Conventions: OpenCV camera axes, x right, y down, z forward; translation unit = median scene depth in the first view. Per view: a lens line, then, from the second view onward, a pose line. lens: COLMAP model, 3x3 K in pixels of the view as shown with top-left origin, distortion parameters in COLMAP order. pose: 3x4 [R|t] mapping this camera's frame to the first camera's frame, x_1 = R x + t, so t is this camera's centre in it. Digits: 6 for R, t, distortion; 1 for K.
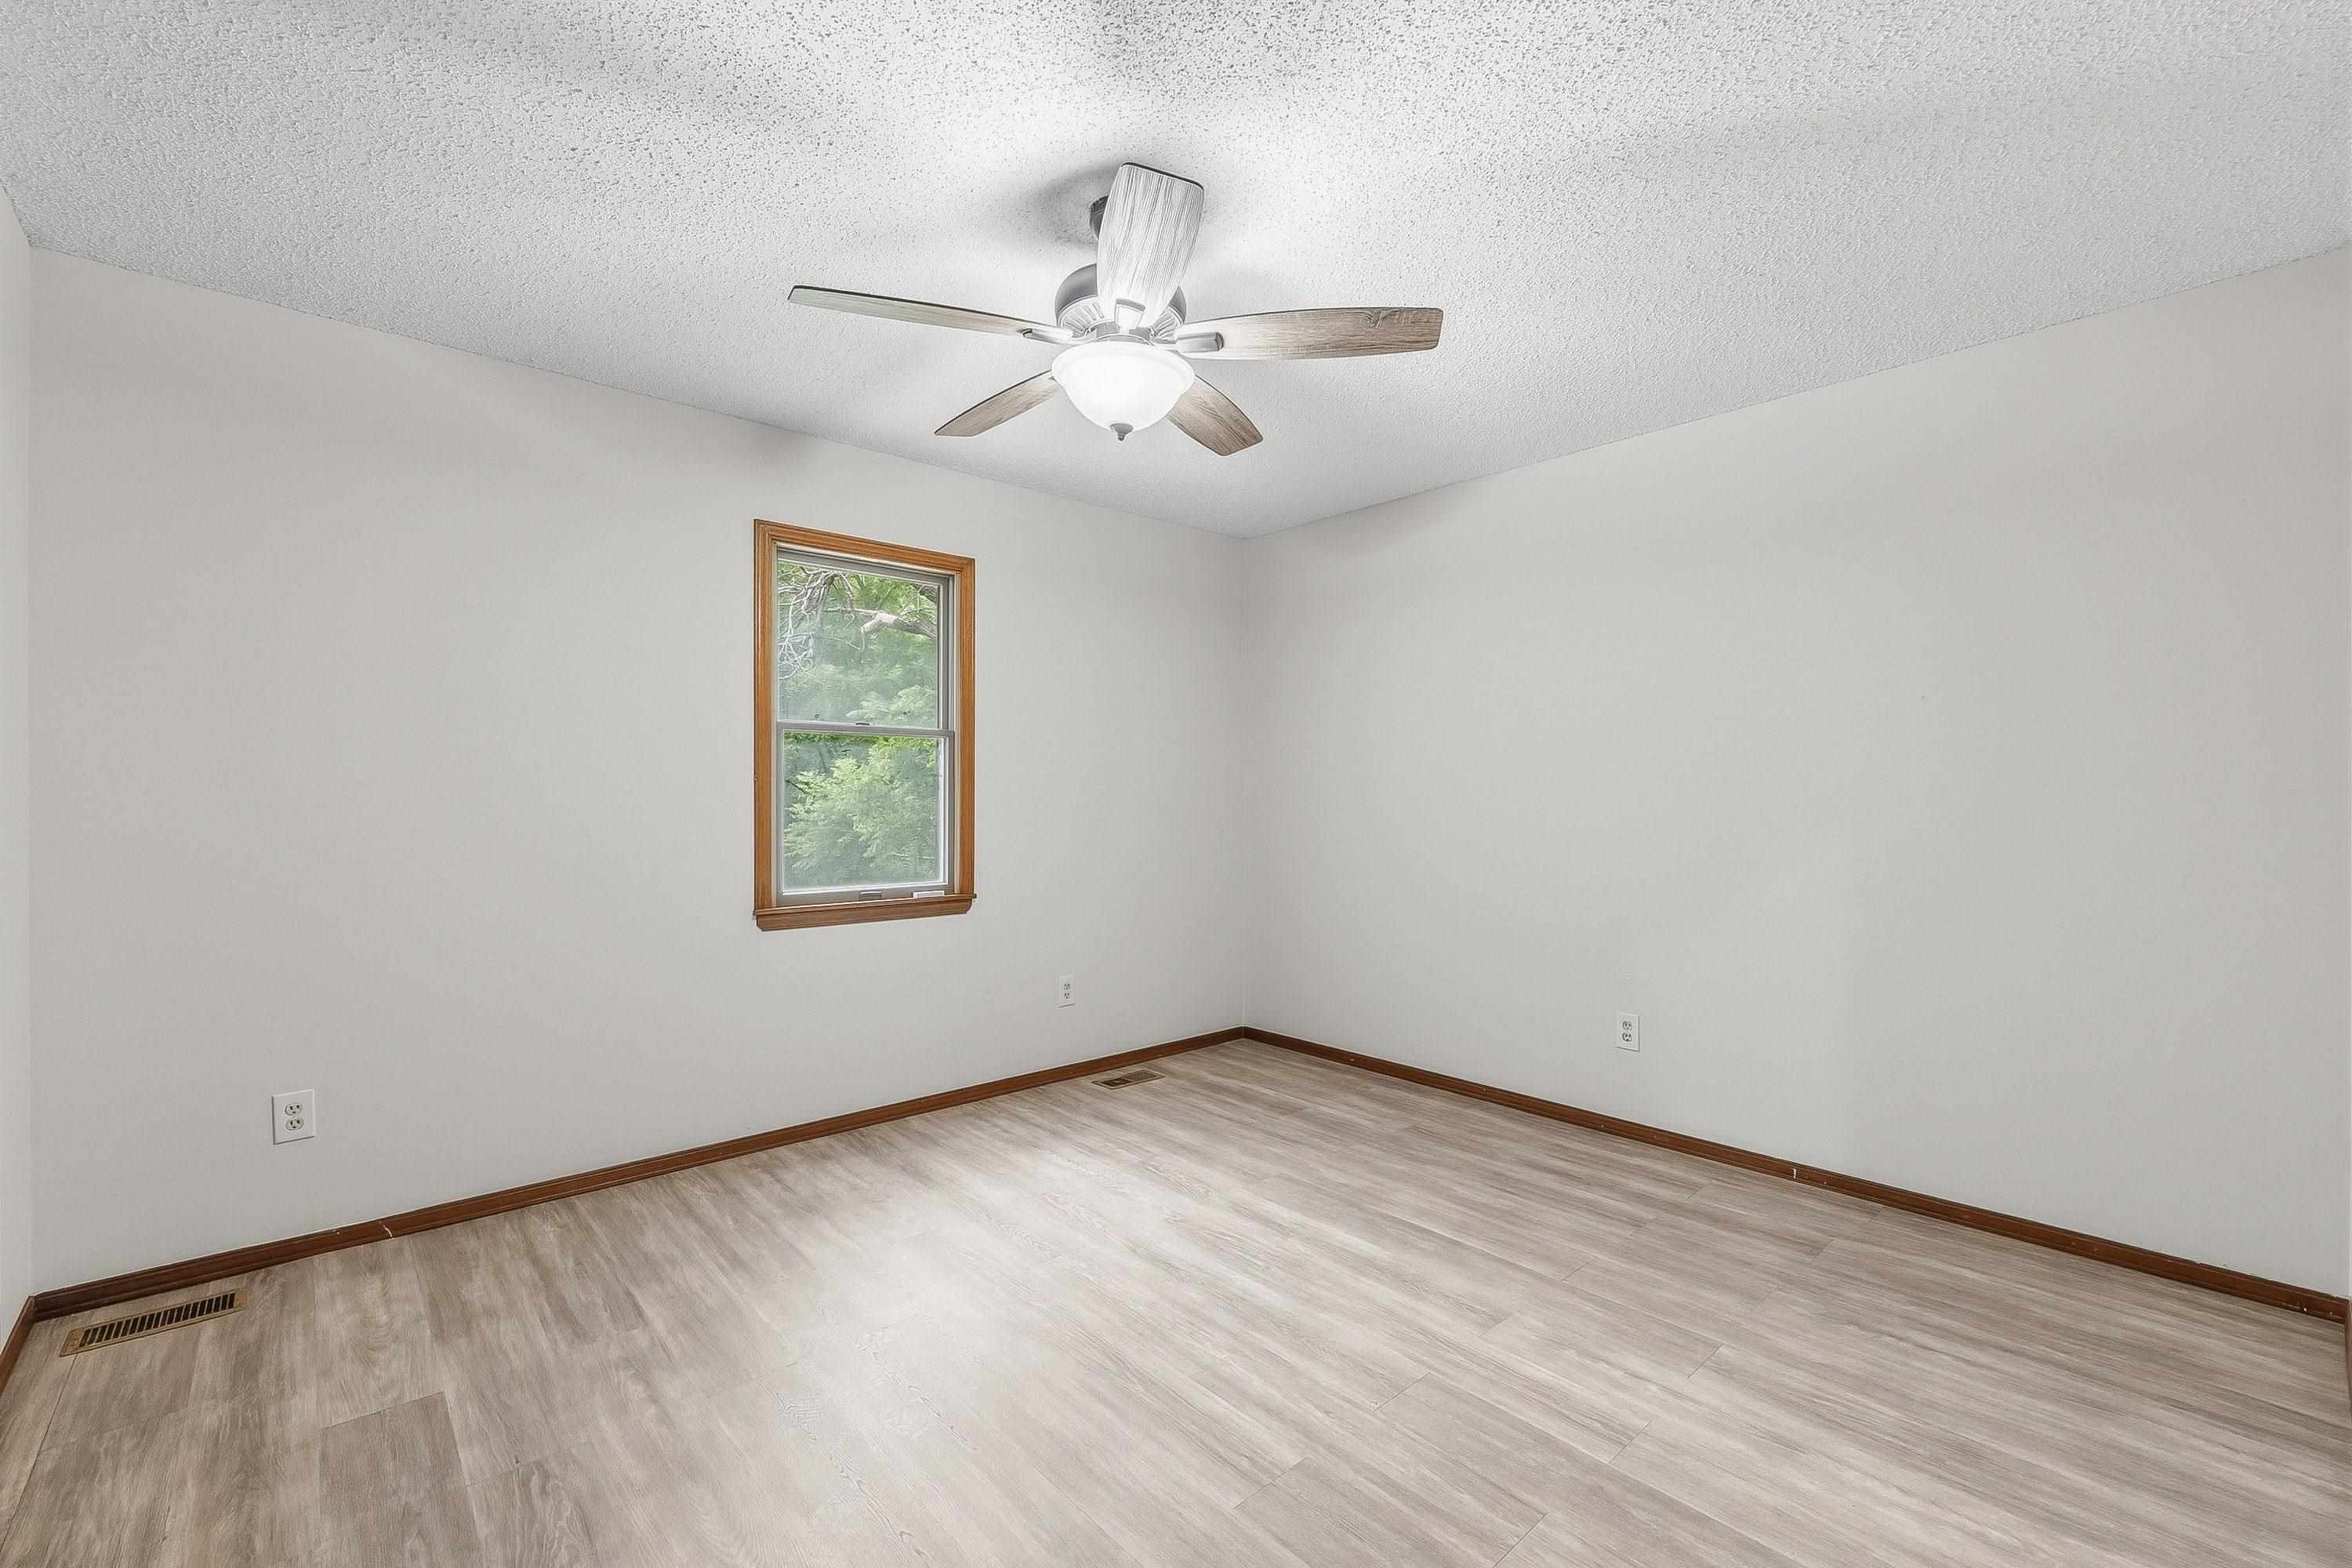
lens RADIAL K [[978.7, 0, 1176.5], [0, 978.7, 793.0], [0, 0, 1]] dist [-0.000974, -0.000082]
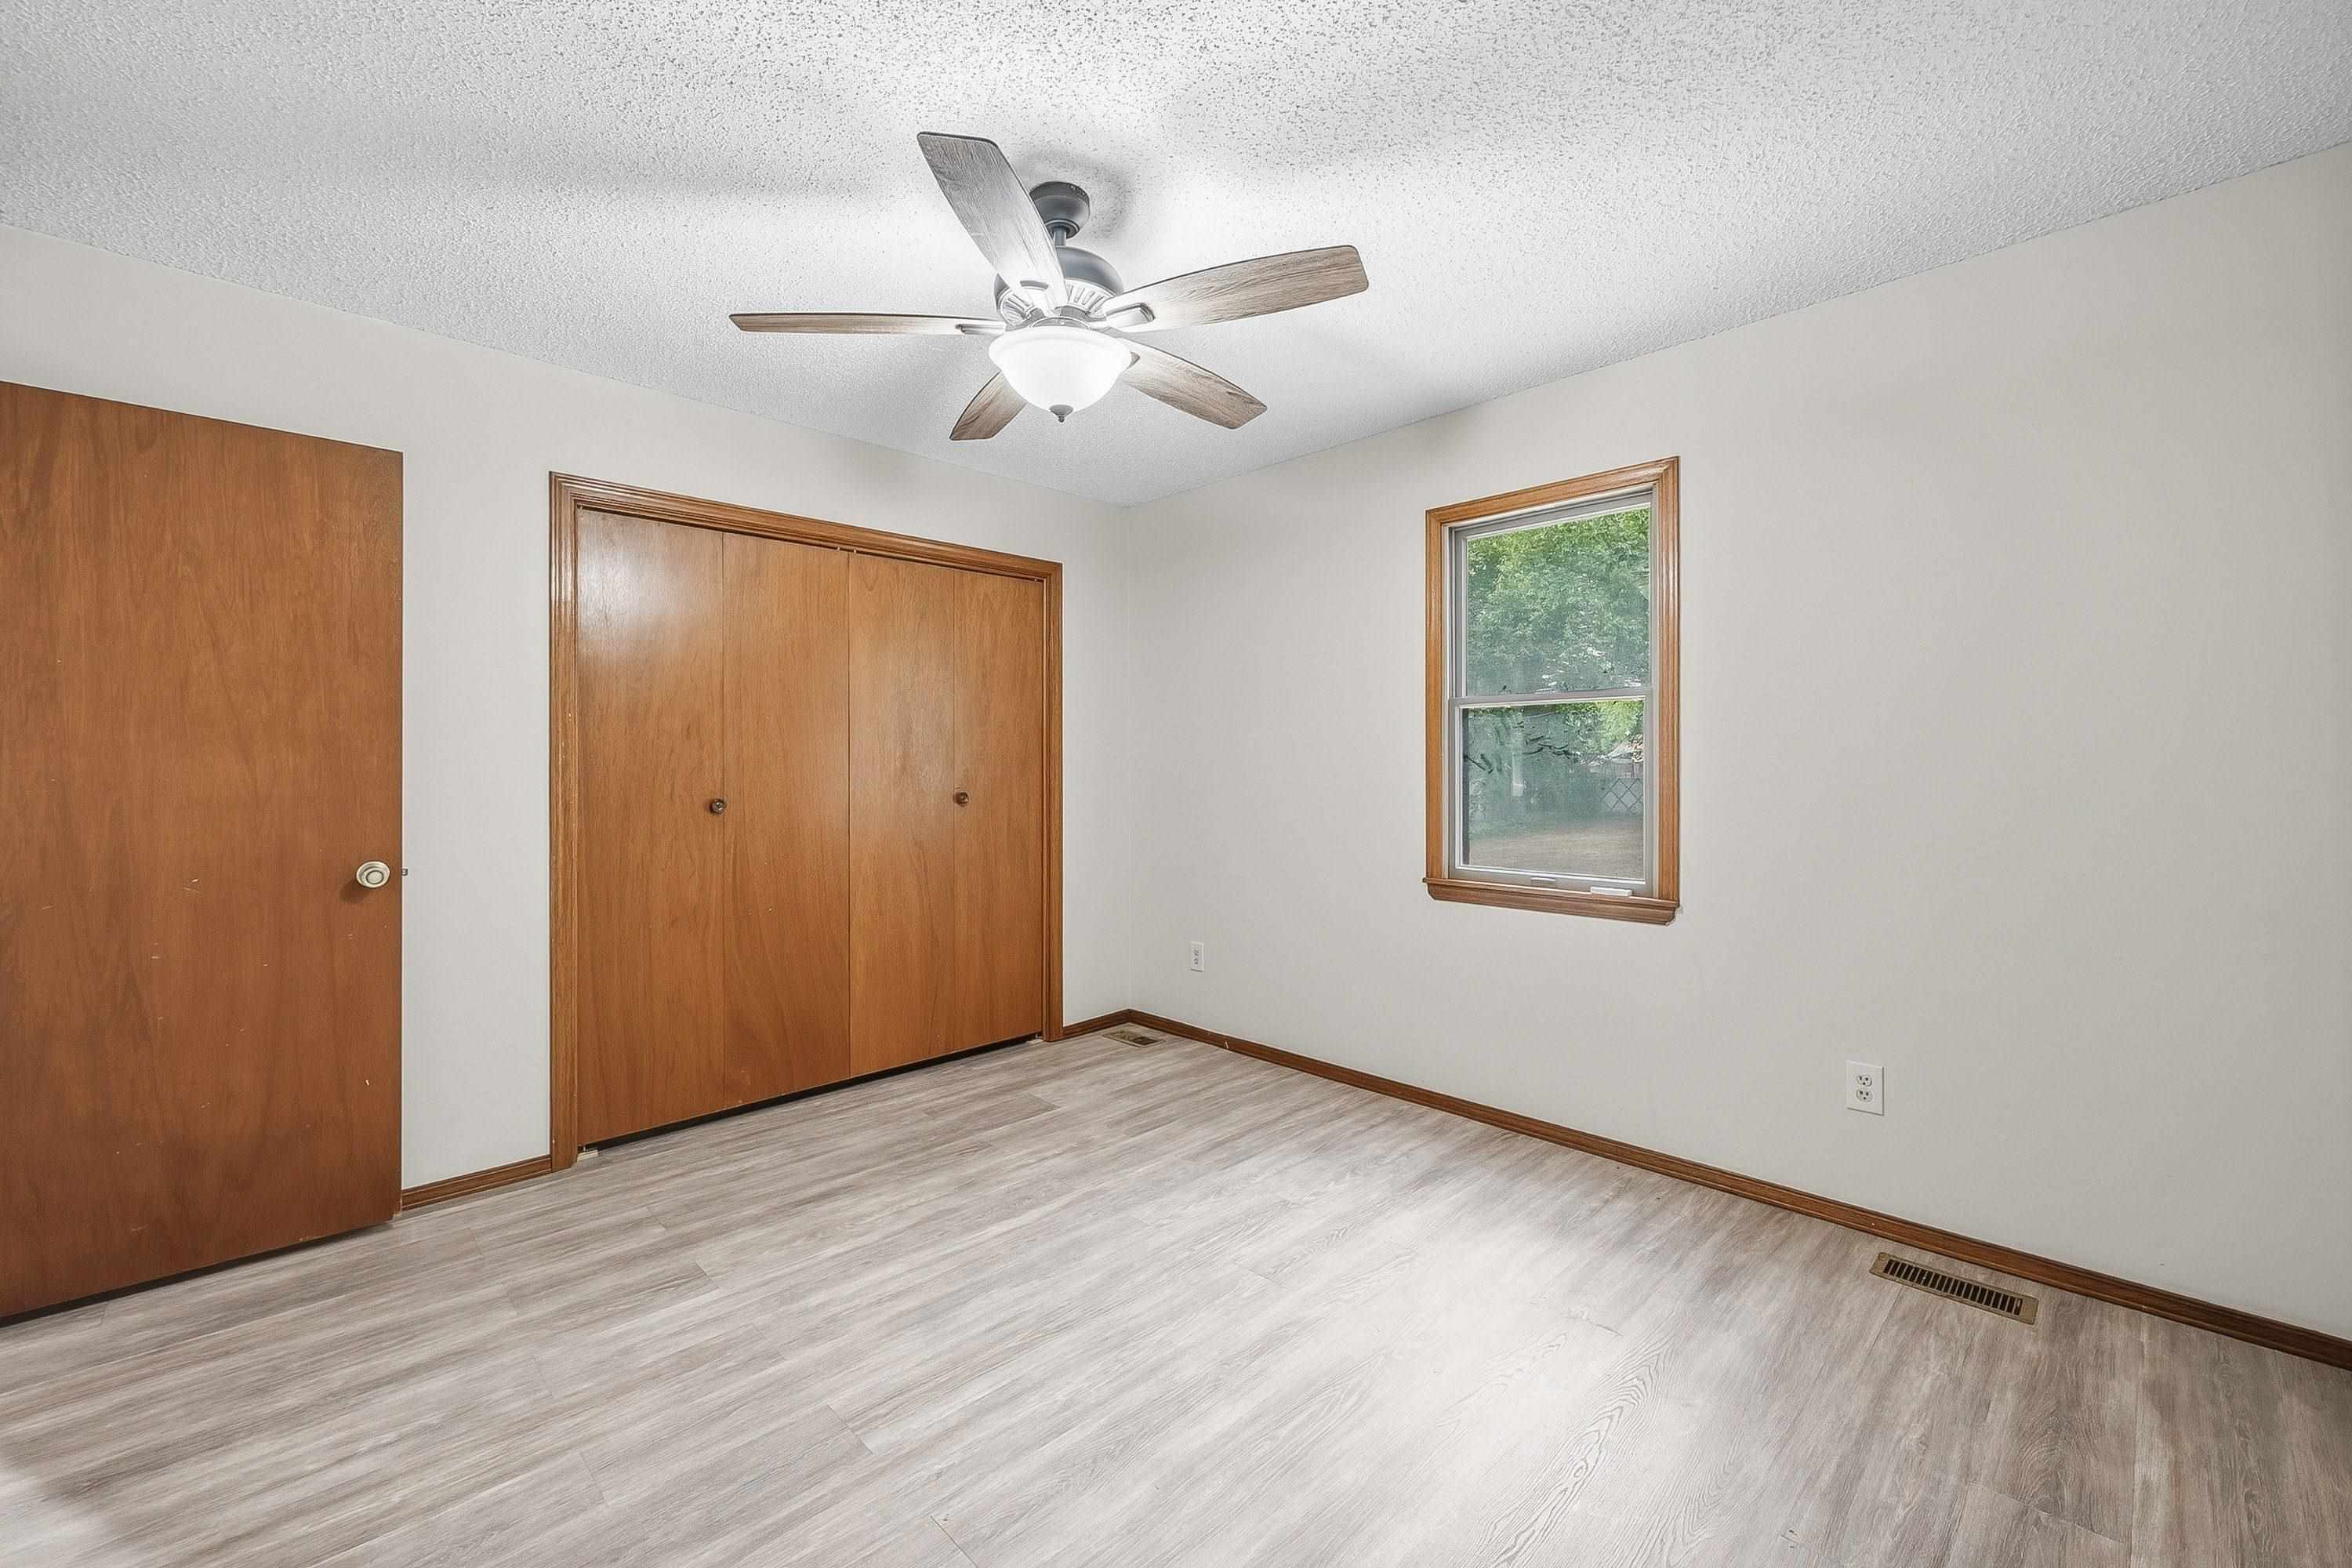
lens RADIAL K [[952.4, 0, 1177.5], [0, 952.4, 777.6], [0, 0, 1]] dist [0.002304, 0.000039]
pose [[0.045565, 0.007622, -0.998932, 0.825174], [0.002125, 0.999968, 0.007727, 0.002381], [0.998959, -0.002475, 0.045548, 0.959200]]
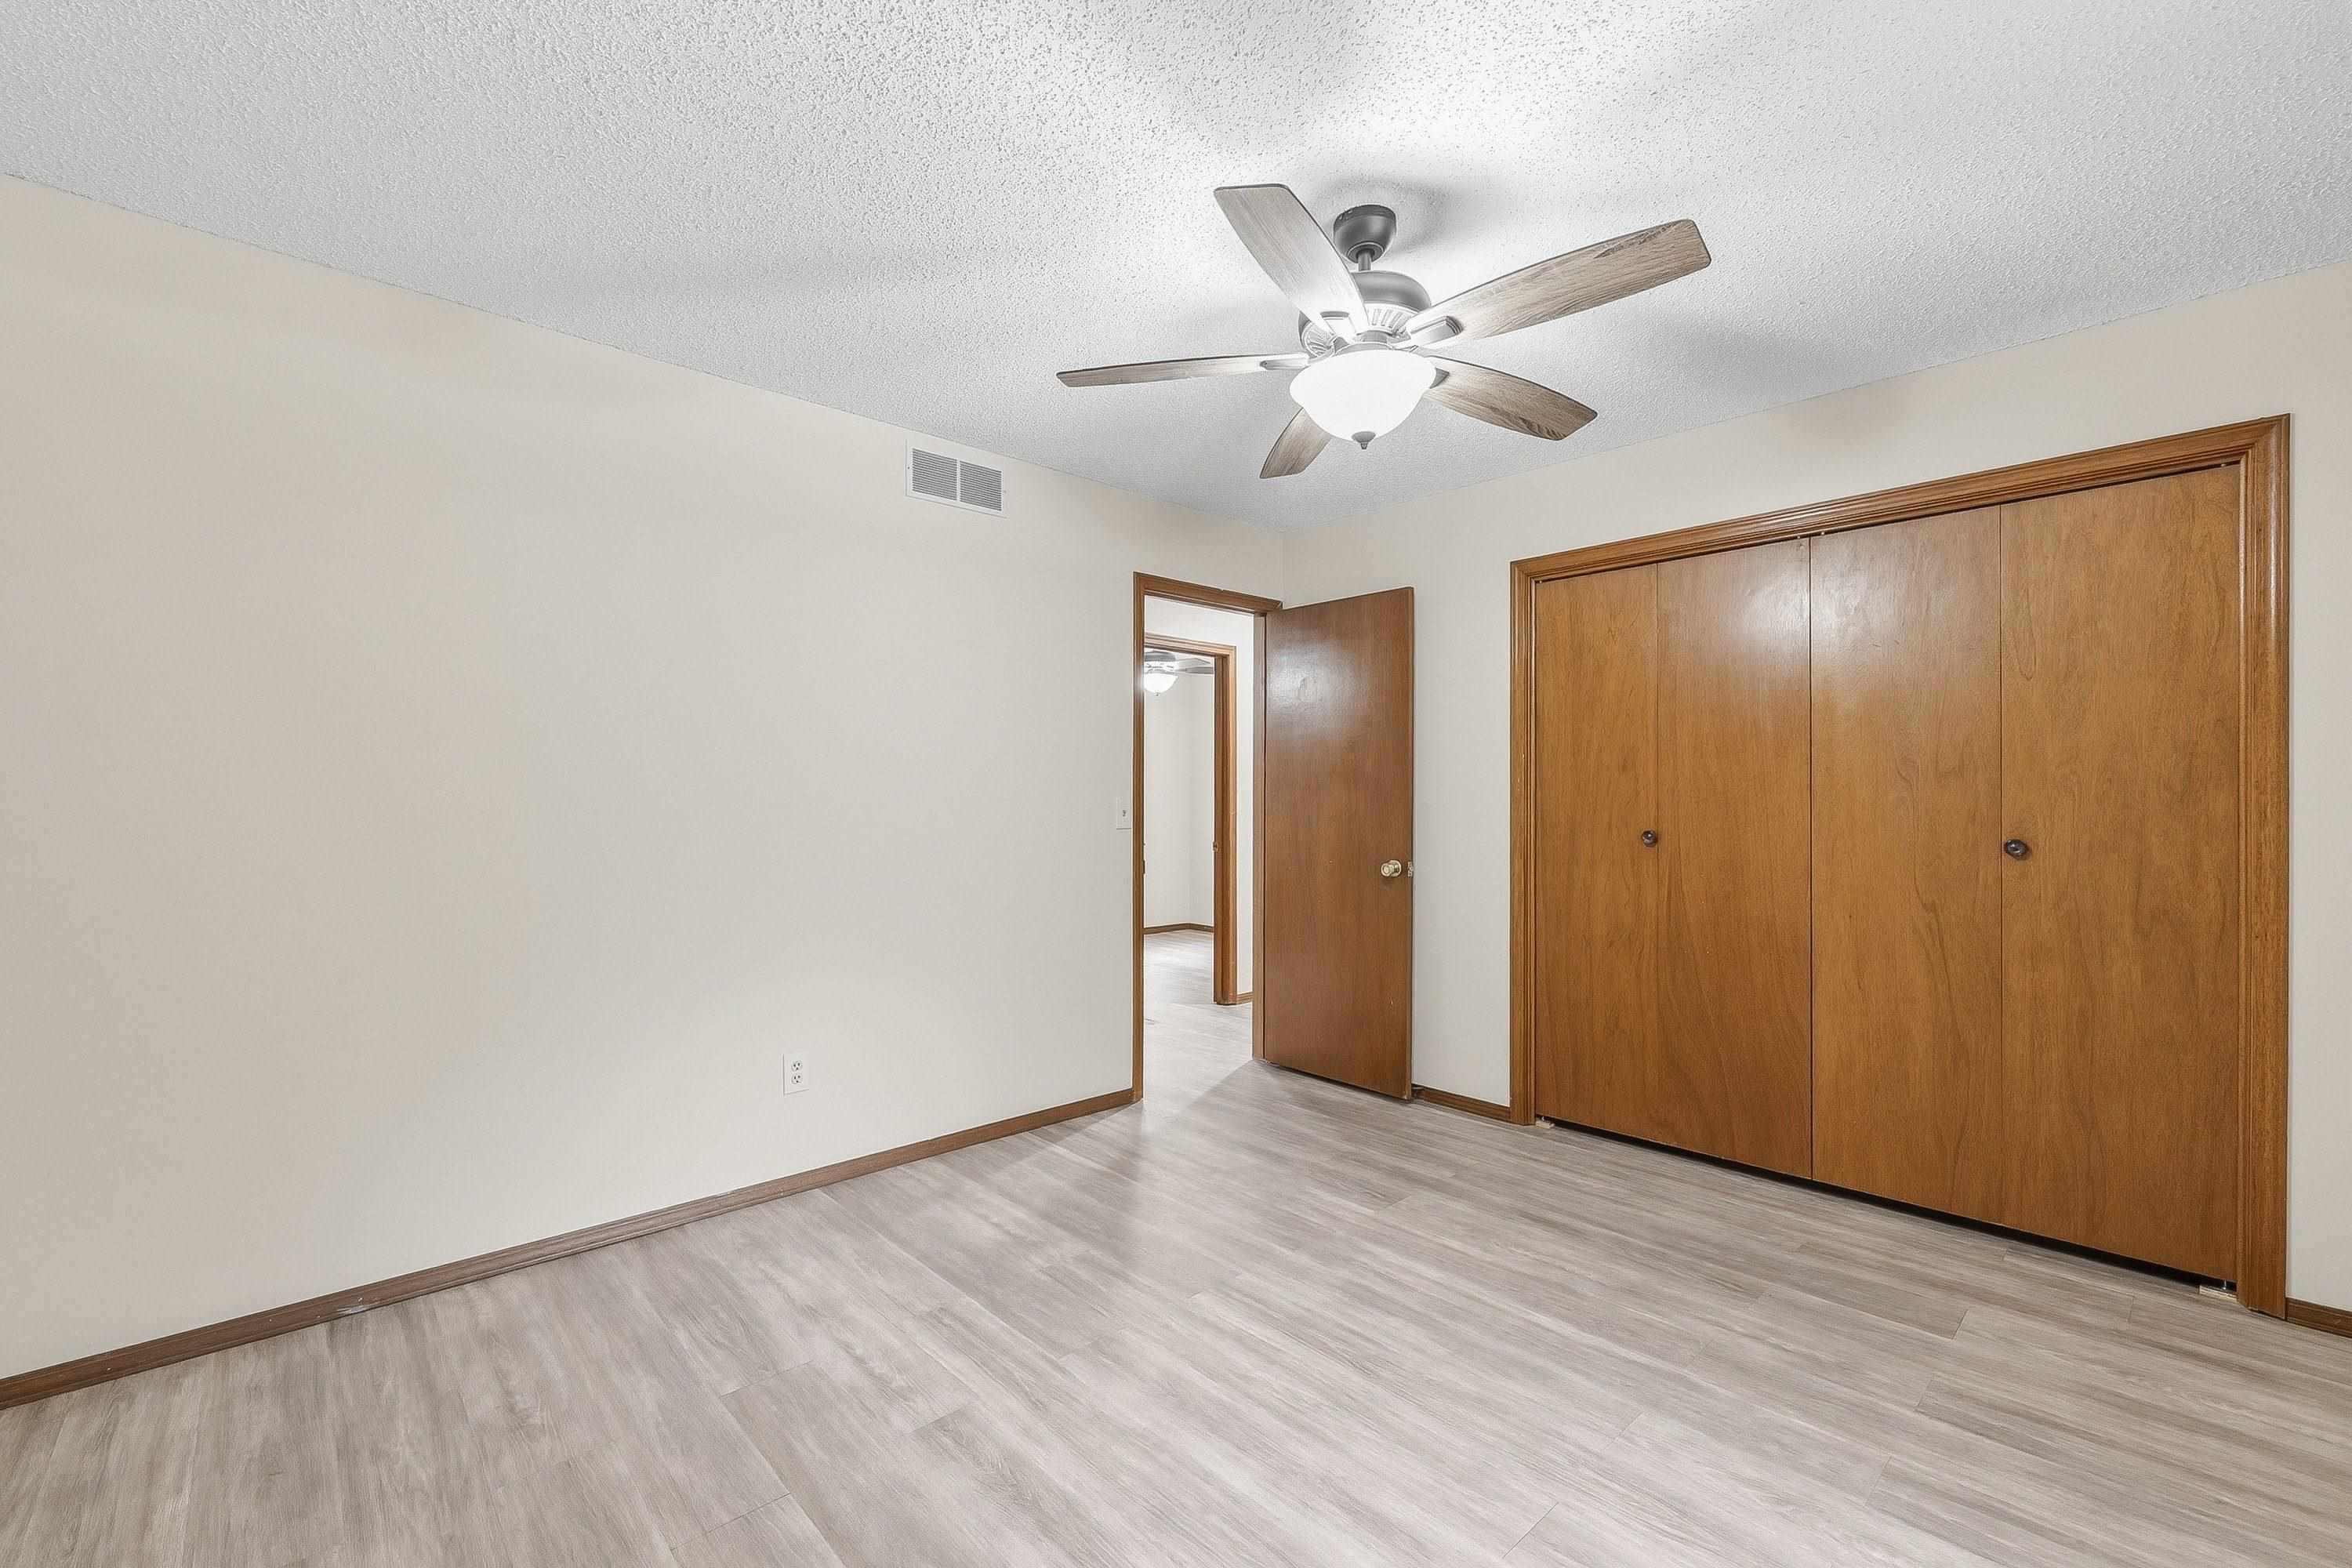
lens RADIAL K [[986.3, 0, 1180.9], [0, 986.3, 811.1], [0, 0, 1]] dist [-0.000638, -0.000276]
pose [[-0.999754, -0.003841, -0.021853, 0.134008], [-0.004155, 0.999888, 0.014344, -0.003841], [0.021796, 0.014431, -0.999658, 1.776772]]
